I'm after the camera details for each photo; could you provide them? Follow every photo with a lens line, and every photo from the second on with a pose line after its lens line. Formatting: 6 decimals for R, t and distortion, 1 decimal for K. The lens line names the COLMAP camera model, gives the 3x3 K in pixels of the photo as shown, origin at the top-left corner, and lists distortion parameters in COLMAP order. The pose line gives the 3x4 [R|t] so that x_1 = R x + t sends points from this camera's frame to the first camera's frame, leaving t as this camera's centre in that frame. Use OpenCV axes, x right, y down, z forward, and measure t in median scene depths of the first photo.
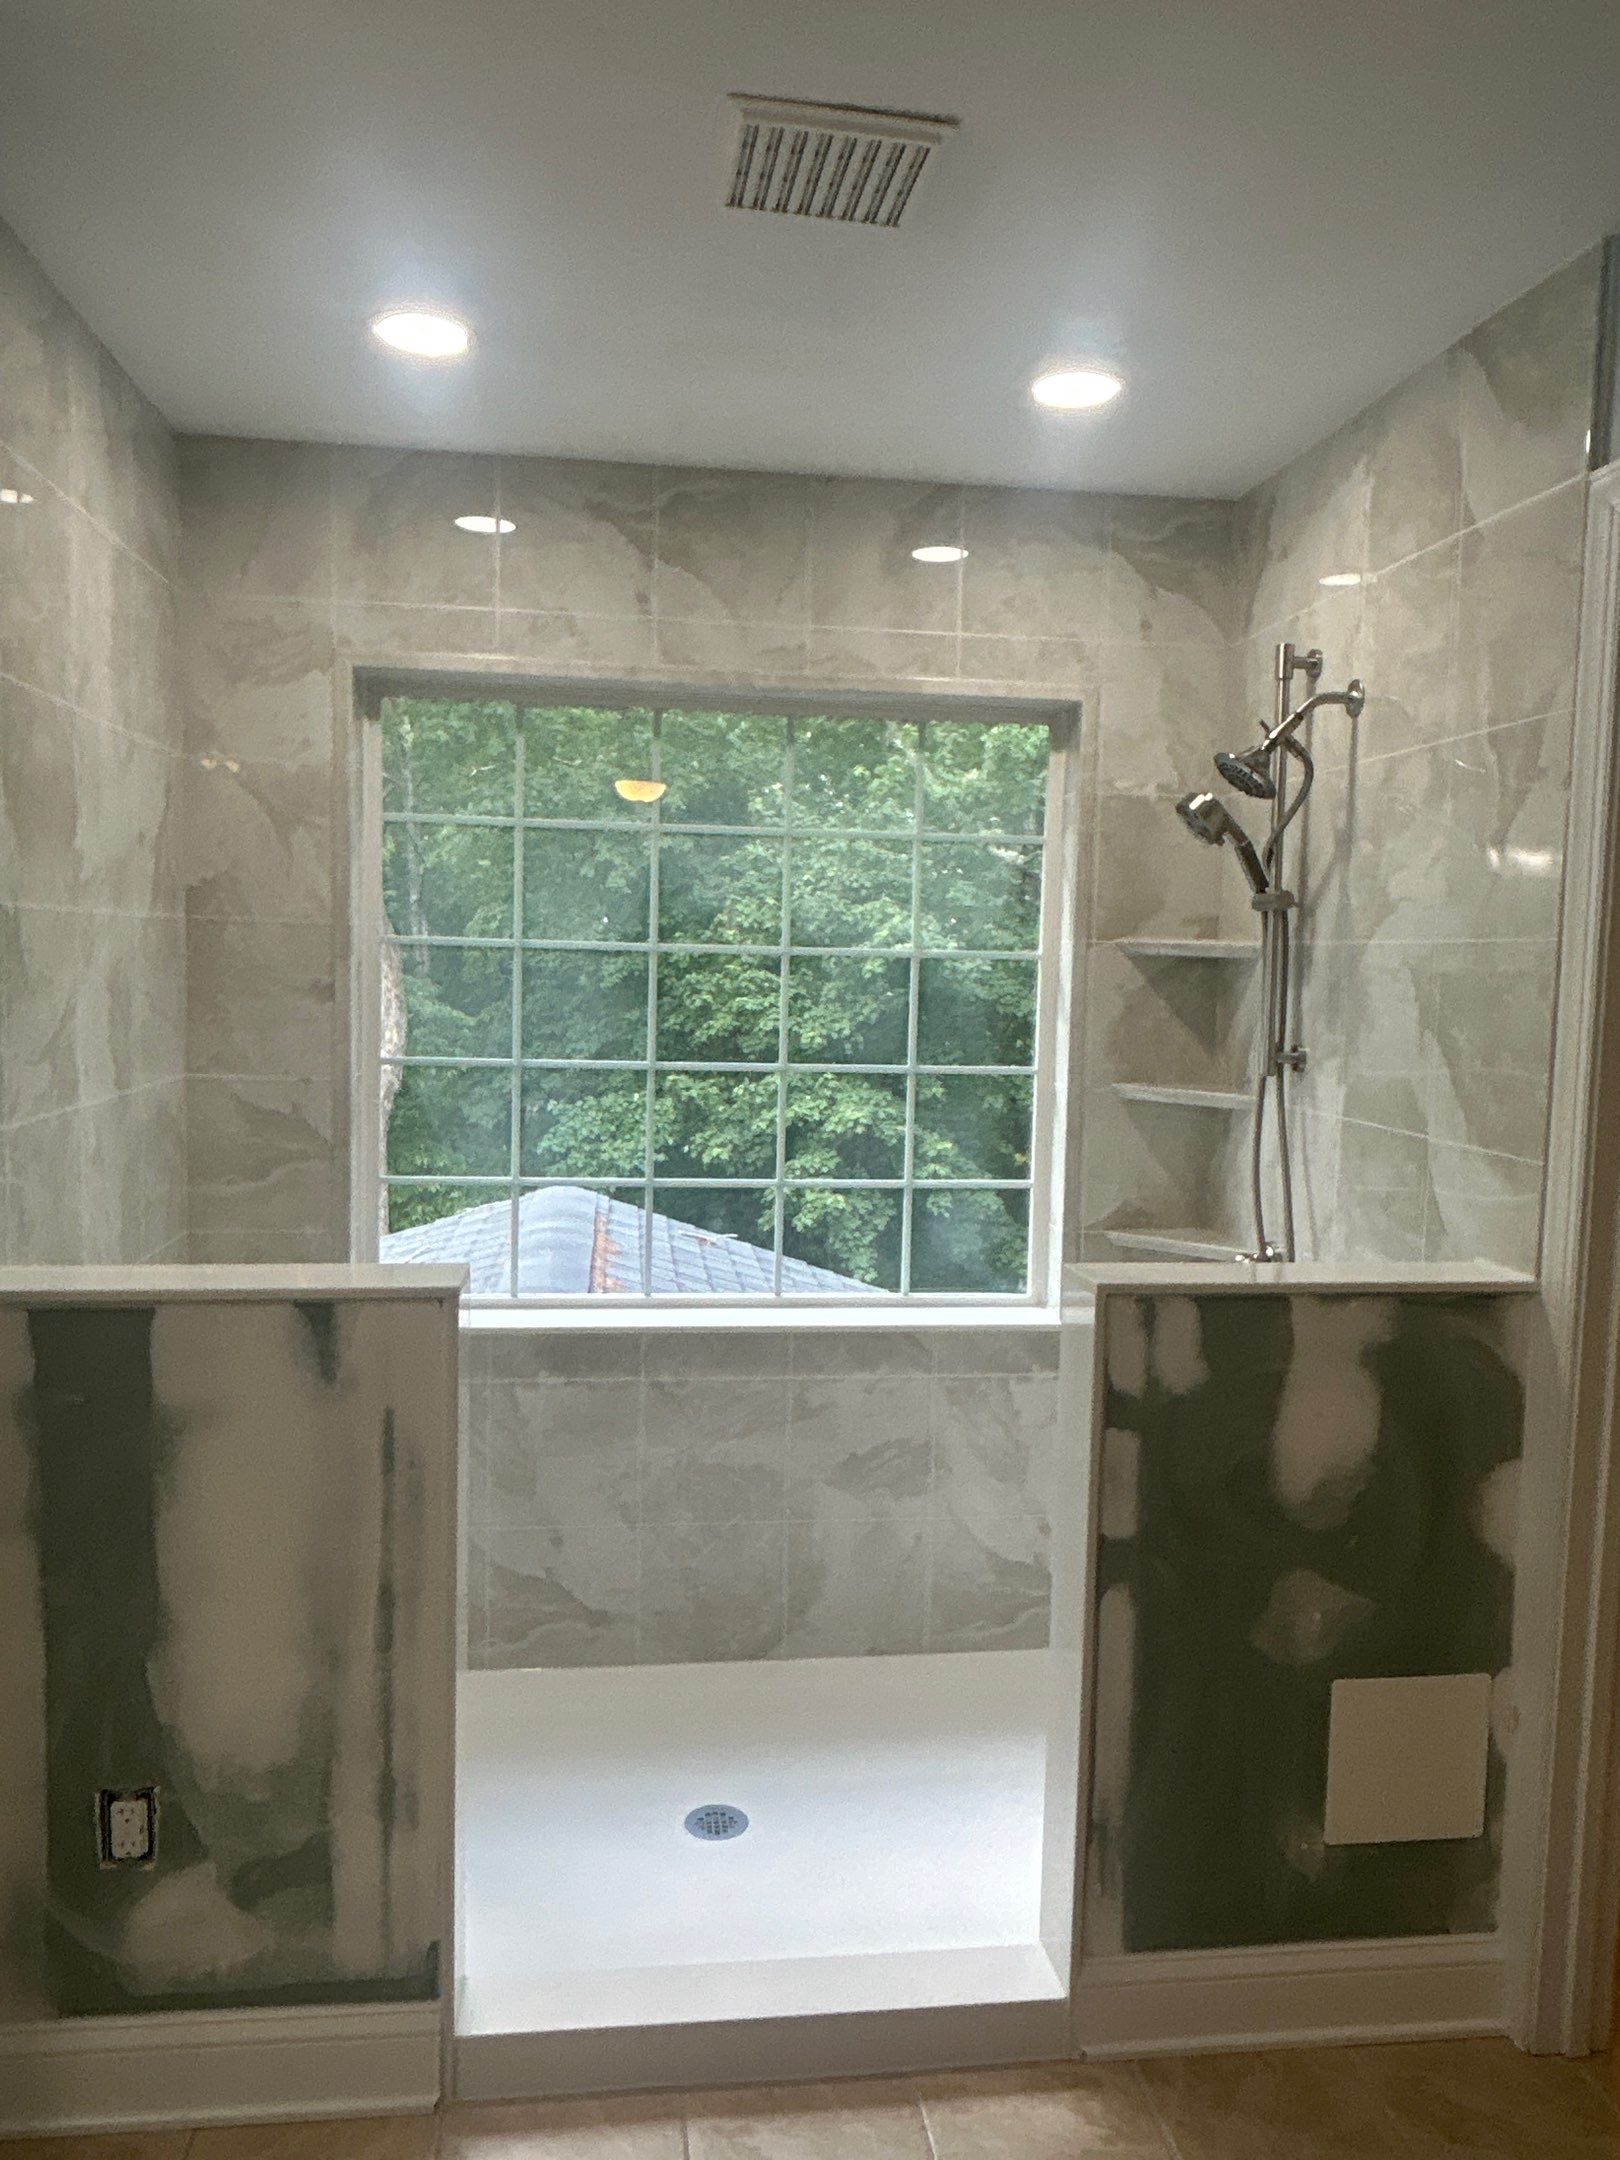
lens RADIAL K [[1541.8, 0, 817.4], [0, 1541.8, 1078.3], [0, 0, 1]] dist [0.009038, -0.016717]
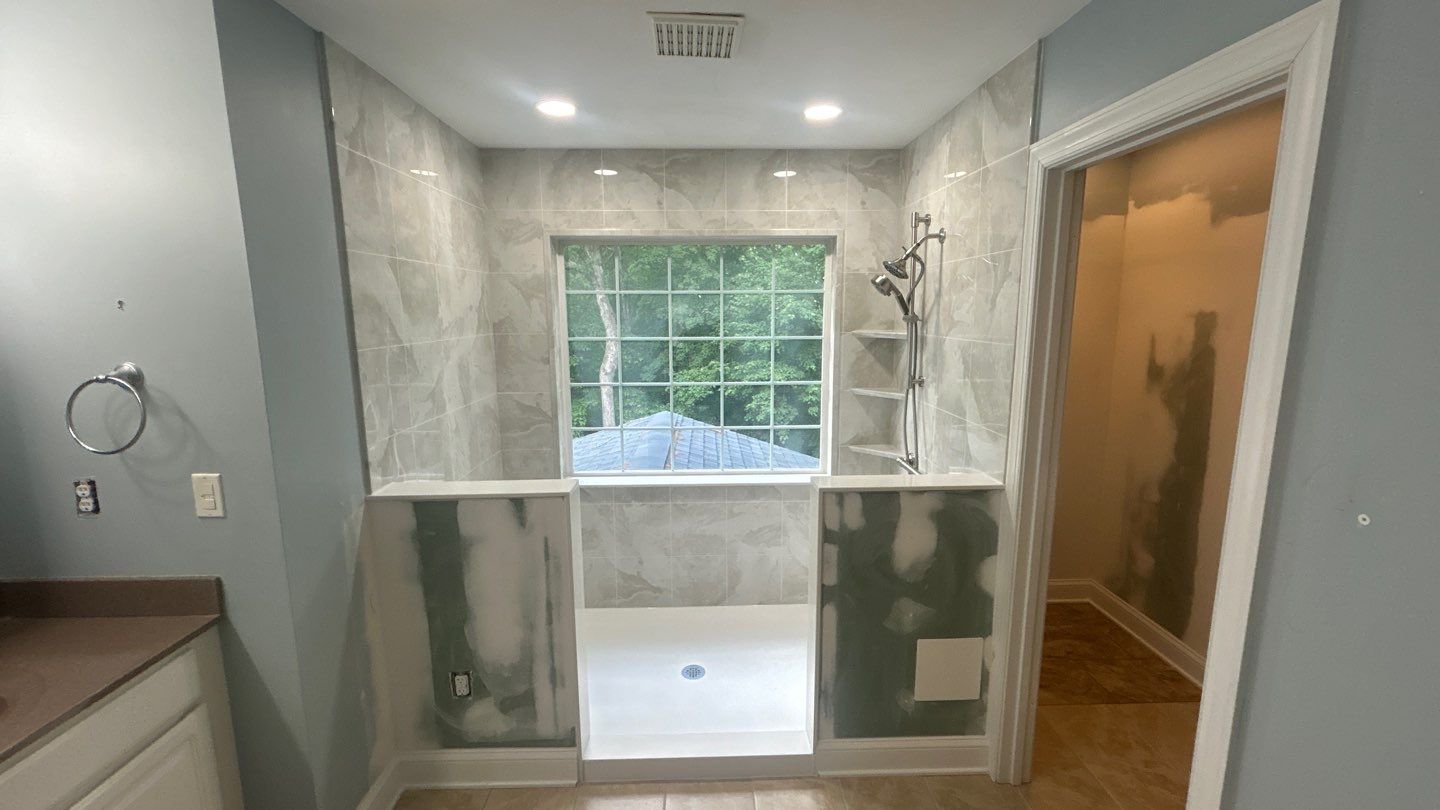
lens RADIAL K [[577.3, 0, 722.3], [0, 577.3, 401.1], [0, 0, 1]] dist [-0.003769, 0.002976]
pose [[0.994892, -0.013671, -0.100014, 0.097232], [0.021454, 0.996787, 0.077171, -0.068528], [0.098637, -0.078923, 0.991989, 0.049244]]
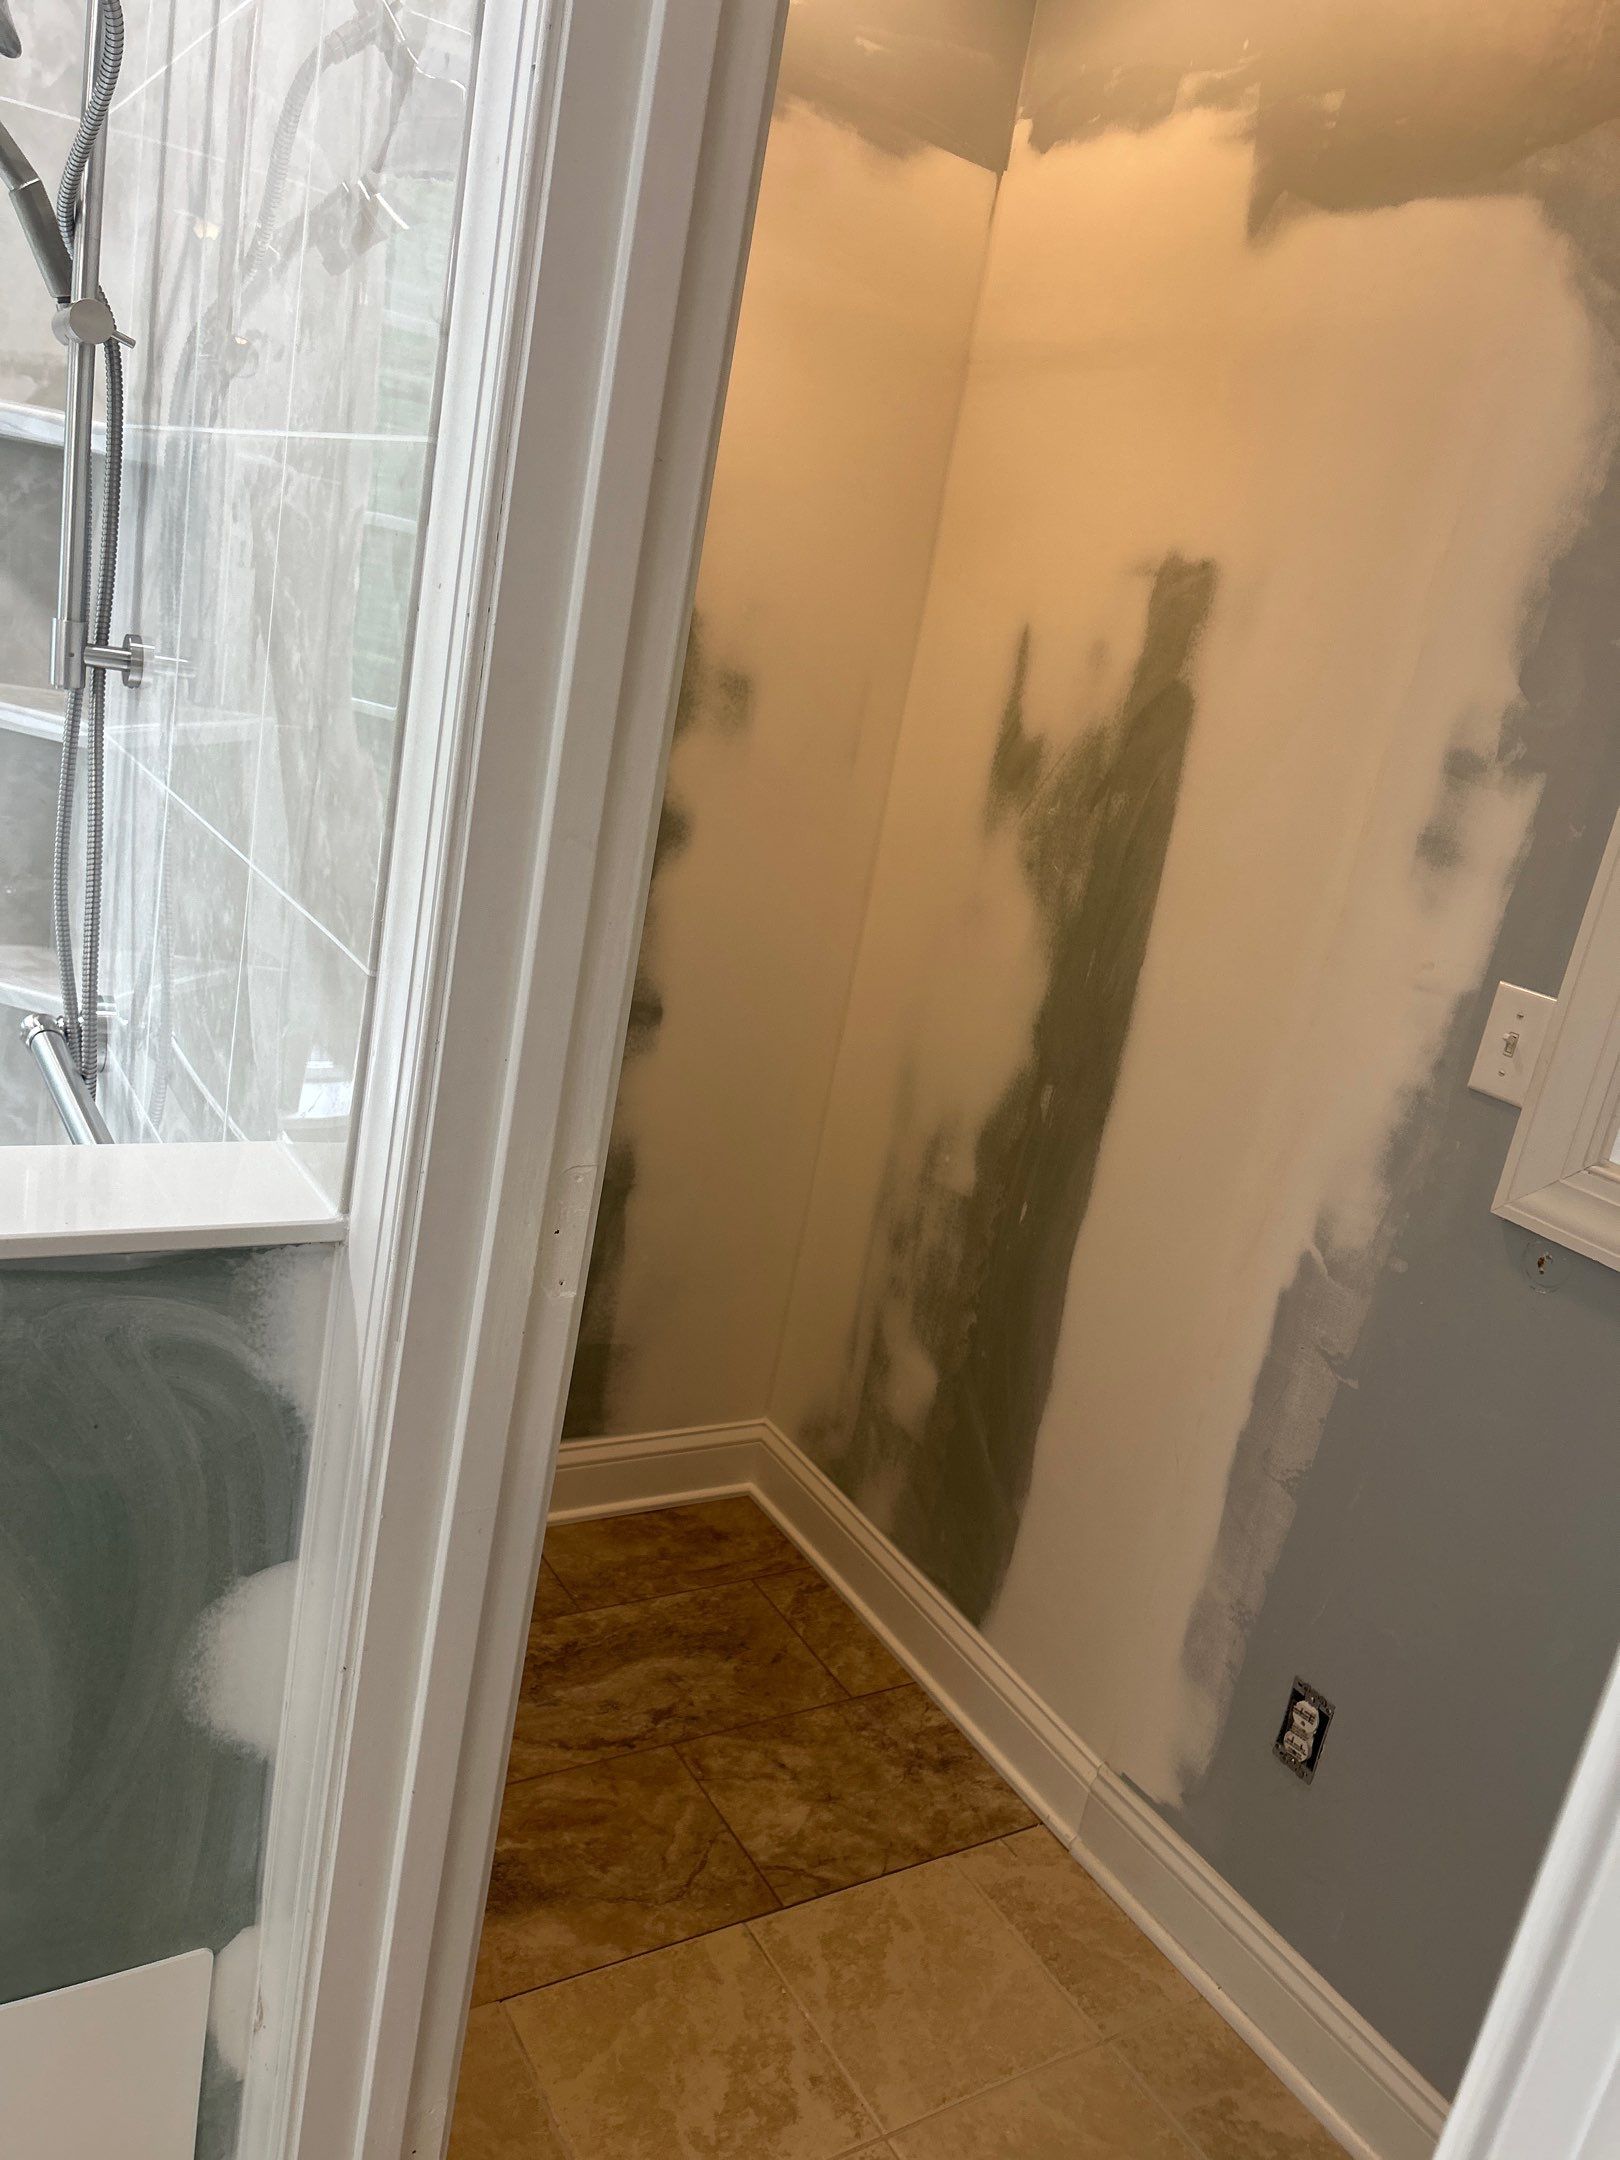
lens RADIAL K [[1612.2, 0, 820.9], [0, 1612.2, 1088.9], [0, 0, 1]] dist [0.041602, 0.000546]
pose [[0.897530, 0.019376, 0.440527, 0.321287], [-0.127102, 0.968000, 0.216382, -0.024972], [-0.422238, -0.250201, 0.871272, 0.445933]]
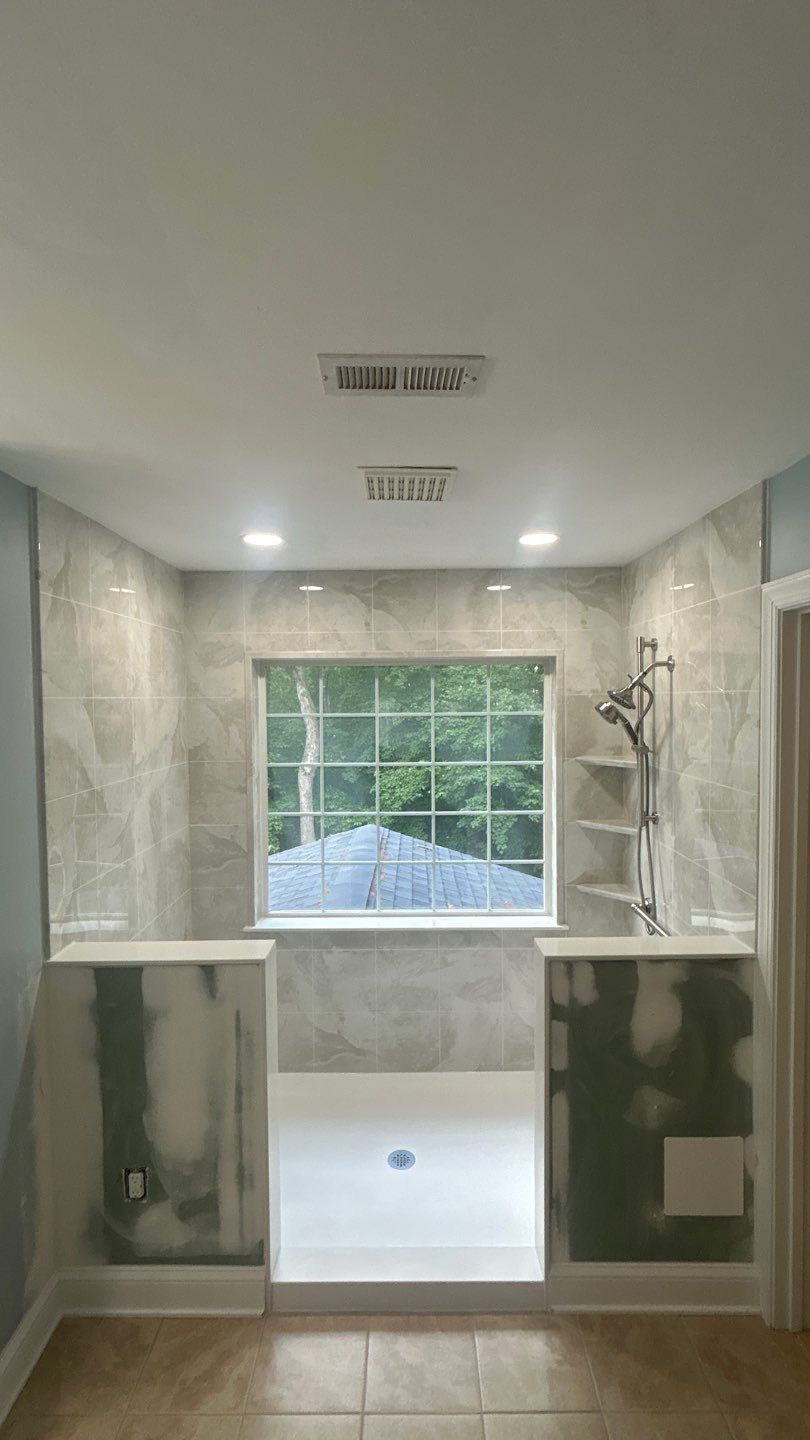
lens RADIAL K [[634.4, 0, 409.9], [0, 634.4, 721.3], [0, 0, 1]] dist [-0.000632, 0.002229]
pose [[0.990806, -0.028538, -0.132246, 0.096563], [0.022687, 0.998705, -0.045544, -0.136925], [0.133375, 0.042125, 0.990170, 0.039365]]
